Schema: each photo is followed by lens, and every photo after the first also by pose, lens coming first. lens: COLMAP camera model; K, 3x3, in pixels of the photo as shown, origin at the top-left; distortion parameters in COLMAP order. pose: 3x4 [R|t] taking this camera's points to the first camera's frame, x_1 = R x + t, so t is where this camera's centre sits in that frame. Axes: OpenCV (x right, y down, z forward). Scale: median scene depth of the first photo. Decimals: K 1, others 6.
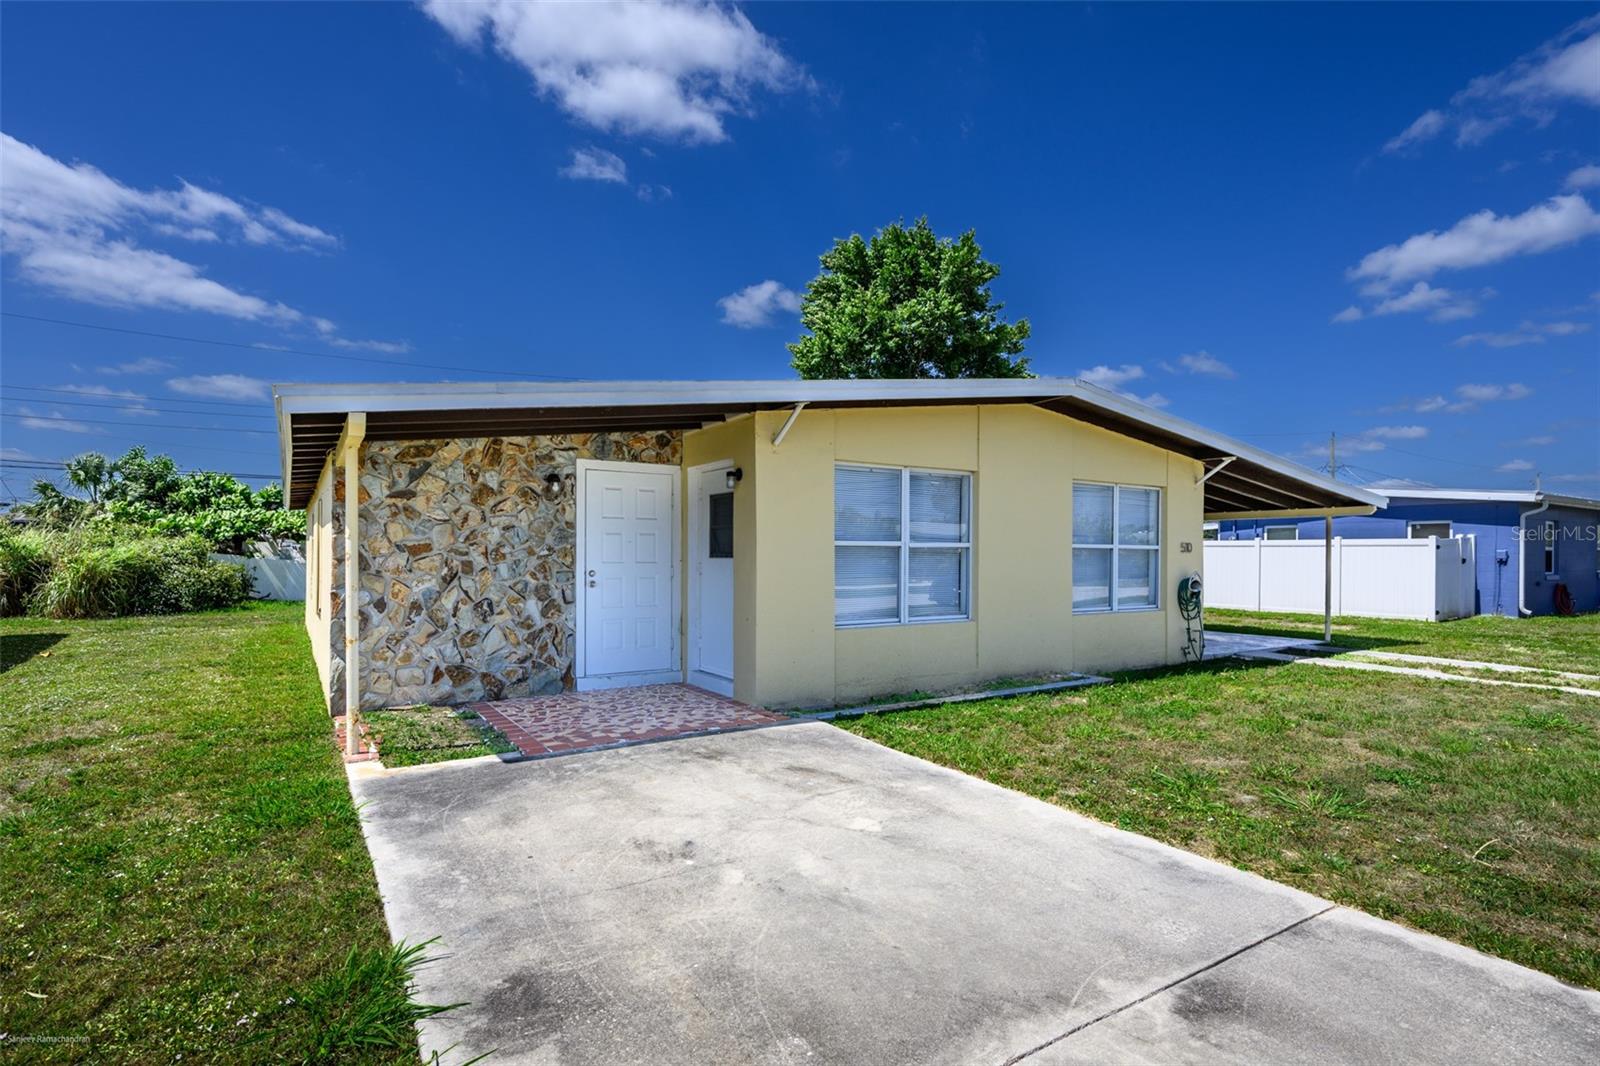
lens RADIAL K [[795.2, 0, 800.4], [0, 795.2, 546.8], [0, 0, 1]] dist [0.001604, 0.000483]
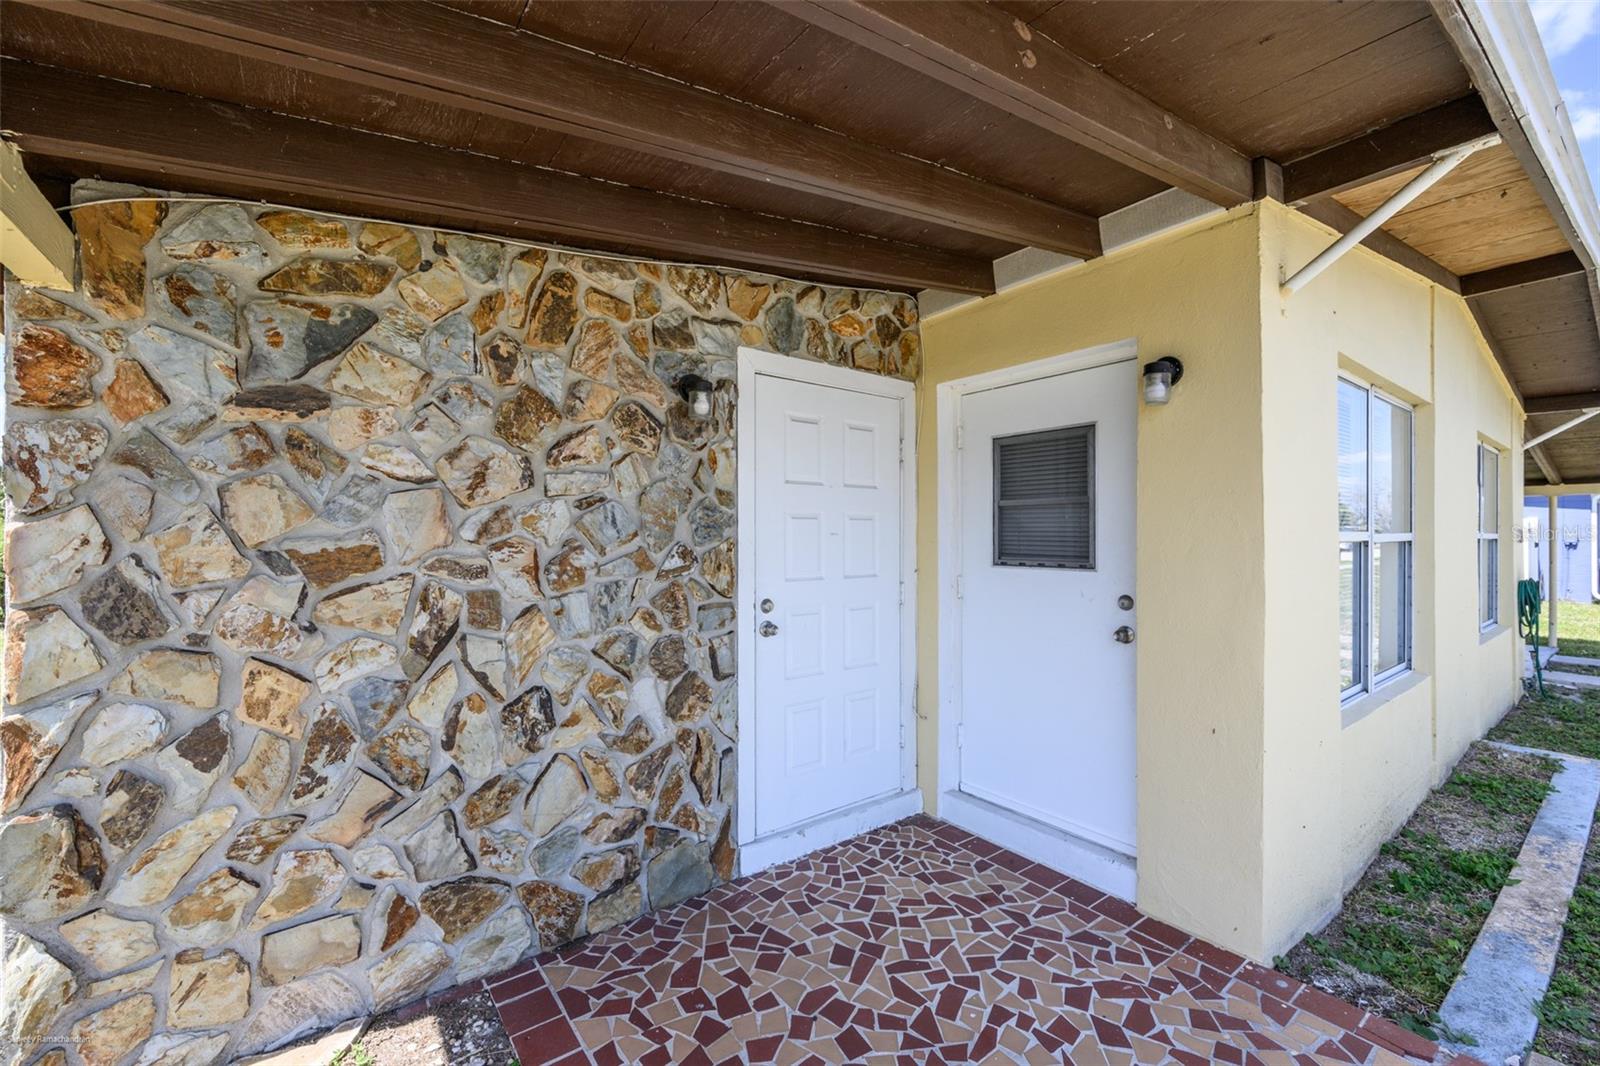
lens RADIAL K [[653.9, 0, 799.1], [0, 653.9, 527.7], [0, 0, 1]] dist [-0.003856, -0.000996]
pose [[0.997532, -0.004863, 0.070041, -0.290869], [0.005243, 0.999973, -0.005244, -0.009311], [-0.070014, 0.005599, 0.997530, 0.679431]]
